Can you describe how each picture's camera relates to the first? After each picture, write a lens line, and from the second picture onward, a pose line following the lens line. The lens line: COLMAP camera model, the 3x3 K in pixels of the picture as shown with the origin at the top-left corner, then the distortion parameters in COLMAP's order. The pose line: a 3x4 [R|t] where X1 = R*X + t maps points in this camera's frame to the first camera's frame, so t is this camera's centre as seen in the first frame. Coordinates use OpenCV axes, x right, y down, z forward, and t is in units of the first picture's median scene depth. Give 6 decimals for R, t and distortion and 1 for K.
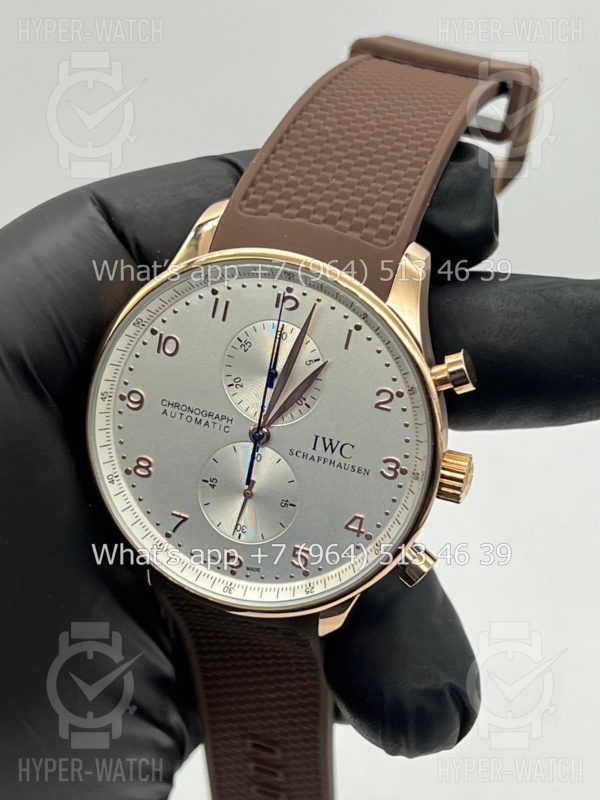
lens RADIAL K [[1732.0, 0, 291.4], [0, 1732.0, 404.4], [0, 0, 1]] dist [0.336405, 0.000000]
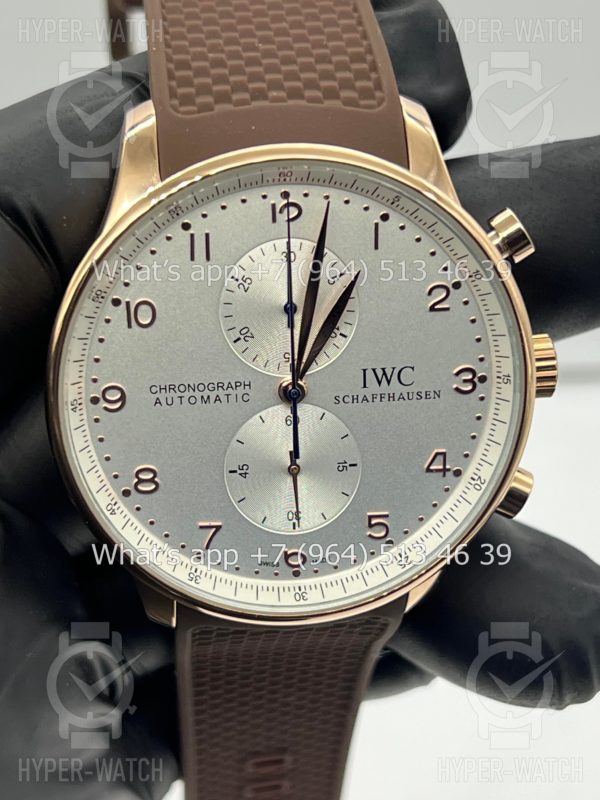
lens RADIAL K [[1732.0, 0, 290.5], [0, 1732.0, 390.2], [0, 0, 1]] dist [0.336405, 0.000000]
pose [[0.909319, -0.303518, 0.284632, -0.236428], [0.290851, 0.952818, 0.086851, -0.049412], [-0.297563, 0.003810, 0.954695, 0.272270]]
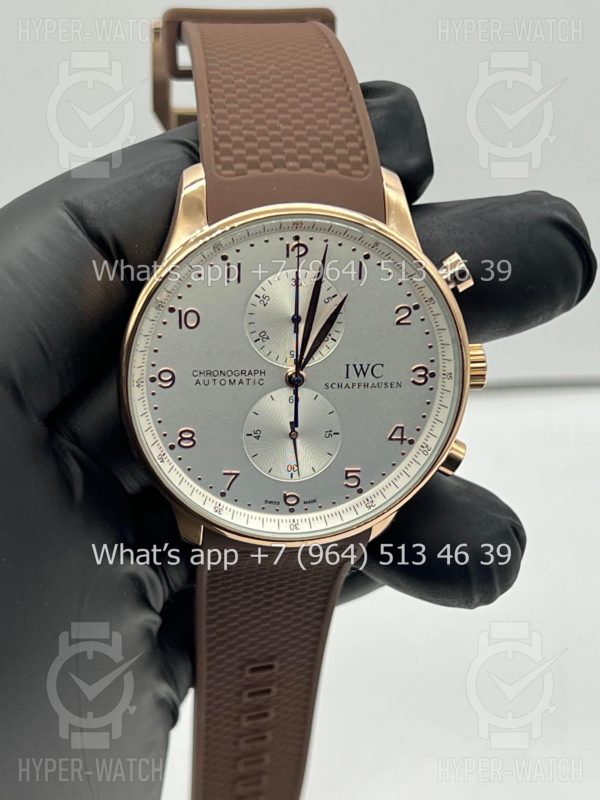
lens RADIAL K [[1732.0, 0, 299.3], [0, 1732.0, 392.3], [0, 0, 1]] dist [0.336405, 0.000000]
pose [[0.913810, -0.272807, 0.300879, -0.336844], [0.249970, 0.961666, 0.112751, -0.092996], [-0.320105, -0.027822, 0.946974, -0.002070]]
